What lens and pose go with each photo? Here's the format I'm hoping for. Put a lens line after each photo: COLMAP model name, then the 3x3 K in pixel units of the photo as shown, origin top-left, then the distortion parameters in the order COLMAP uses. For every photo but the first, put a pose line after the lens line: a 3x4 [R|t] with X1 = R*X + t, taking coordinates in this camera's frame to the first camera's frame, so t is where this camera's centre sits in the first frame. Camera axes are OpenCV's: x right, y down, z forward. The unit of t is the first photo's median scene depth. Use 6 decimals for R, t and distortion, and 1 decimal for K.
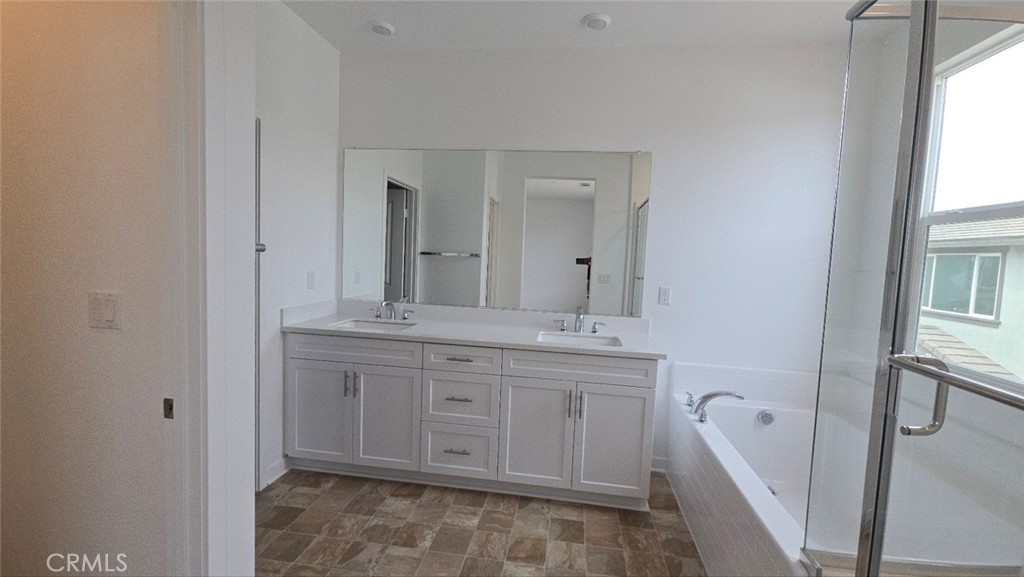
lens RADIAL K [[421.1, 0, 515.4], [0, 421.1, 281.8], [0, 0, 1]] dist [0.007972, -0.006465]
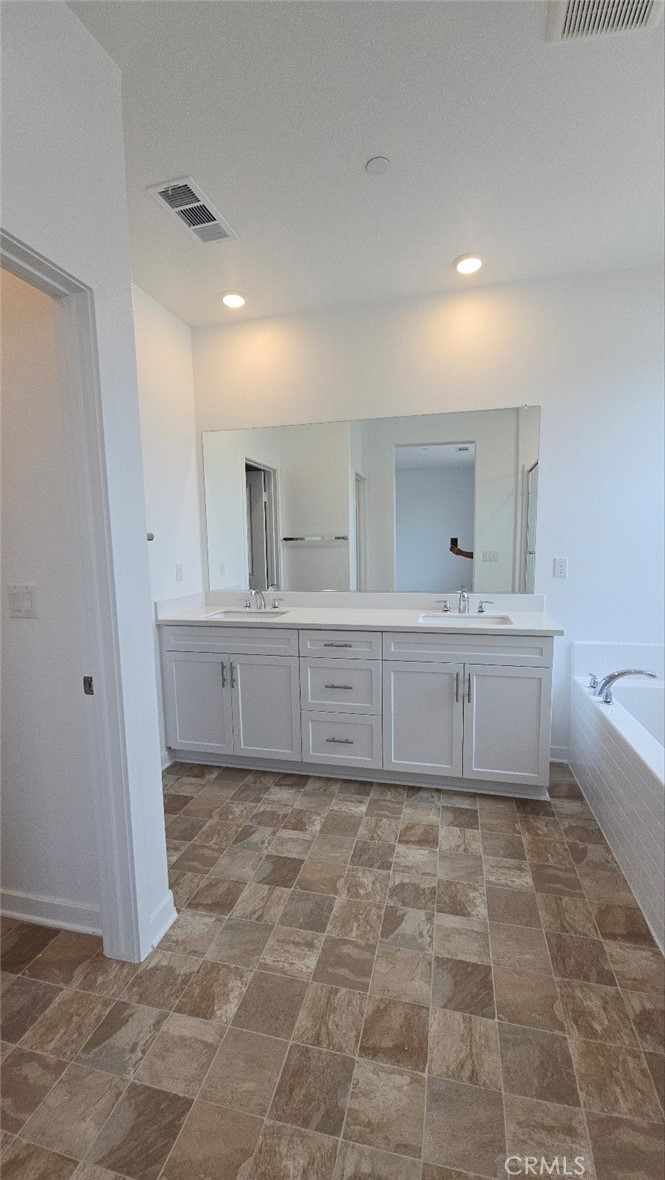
lens RADIAL K [[485.3, 0, 328.3], [0, 485.3, 593.8], [0, 0, 1]] dist [0.007972, -0.006465]
pose [[0.991910, -0.048872, -0.117154, -0.016818], [0.054327, 0.997561, 0.043833, 0.018222], [0.114726, -0.049843, 0.992146, -0.087750]]
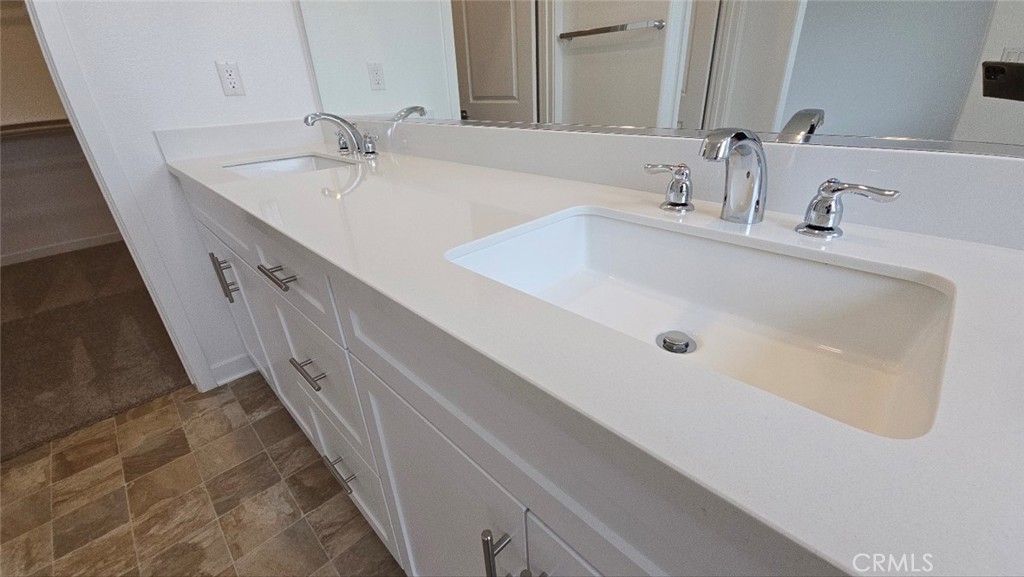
lens RADIAL K [[421.1, 0, 509.0], [0, 421.1, 288.8], [0, 0, 1]] dist [0.007972, -0.006465]
pose [[0.795742, 0.194786, -0.573457, 0.211688], [0.032761, 0.931637, 0.361910, 0.074944], [0.604749, -0.306774, 0.734962, 0.837123]]
